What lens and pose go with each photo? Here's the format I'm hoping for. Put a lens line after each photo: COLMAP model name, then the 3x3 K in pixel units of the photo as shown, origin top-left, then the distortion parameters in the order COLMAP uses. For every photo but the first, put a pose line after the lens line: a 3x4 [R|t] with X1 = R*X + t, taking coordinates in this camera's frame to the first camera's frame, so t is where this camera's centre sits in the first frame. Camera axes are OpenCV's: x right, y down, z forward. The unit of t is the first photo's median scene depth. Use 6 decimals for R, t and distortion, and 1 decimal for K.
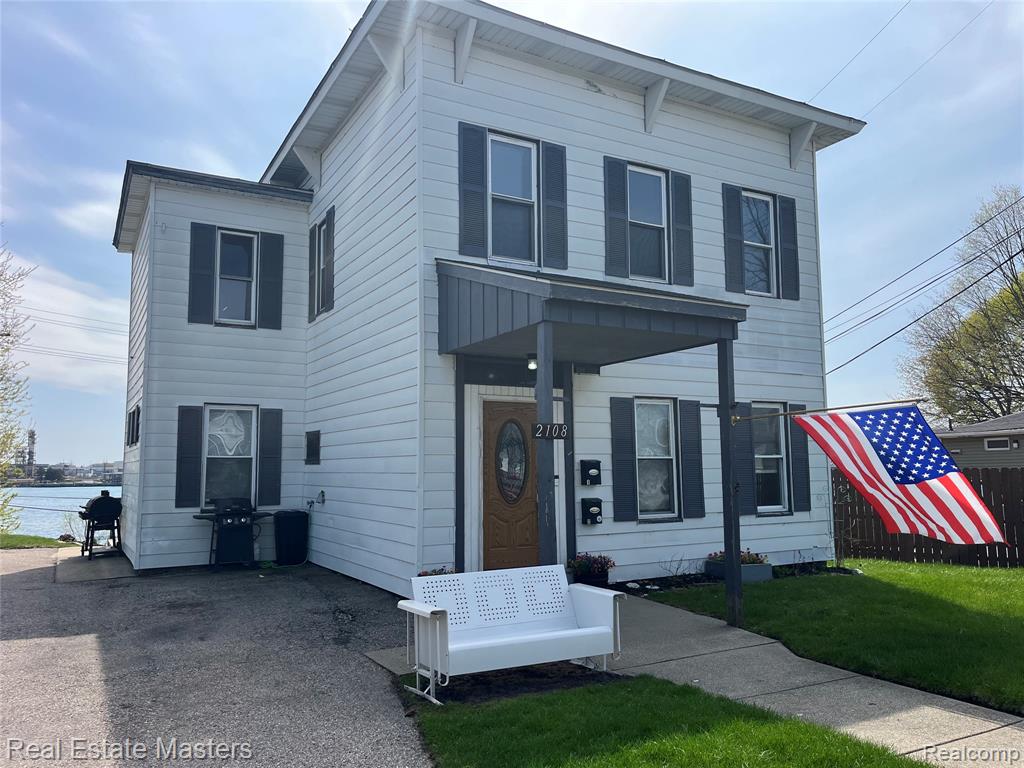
lens RADIAL K [[776.2, 0, 510.7], [0, 776.2, 387.2], [0, 0, 1]] dist [0.006988, 0.001652]
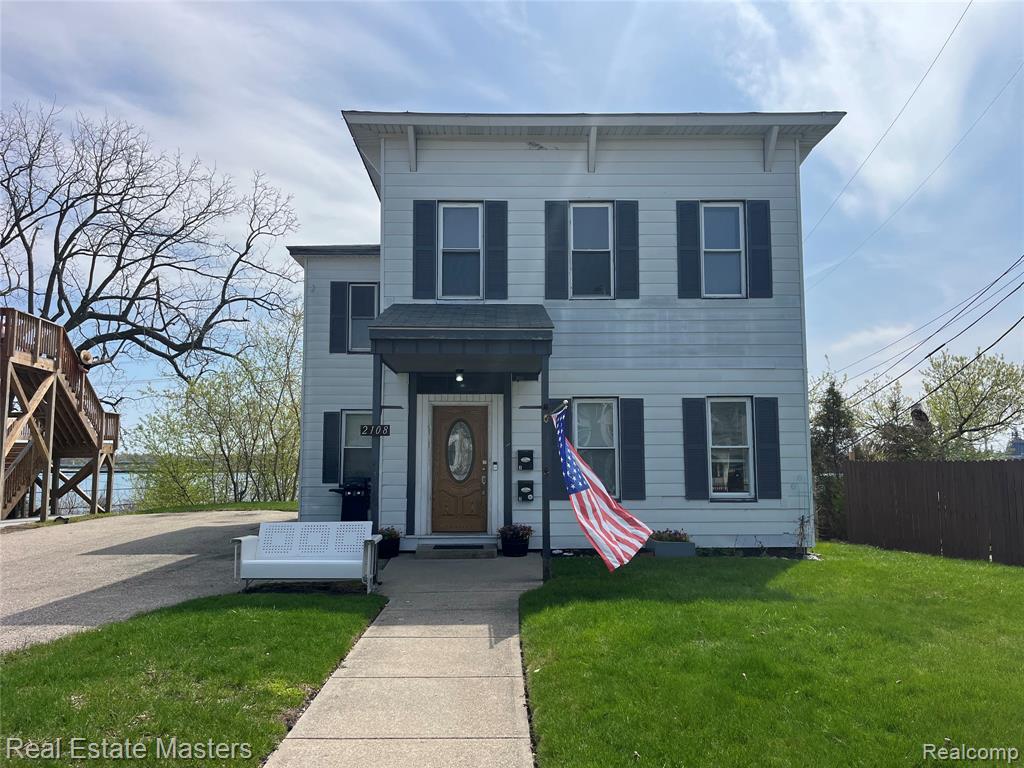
lens RADIAL K [[776.2, 0, 511.5], [0, 776.2, 382.7], [0, 0, 1]] dist [0.006988, 0.001652]
pose [[0.877713, -0.041097, -0.477421, 0.675691], [0.044113, 0.999015, -0.004896, -0.009383], [0.477152, -0.016763, 0.878661, -0.106851]]
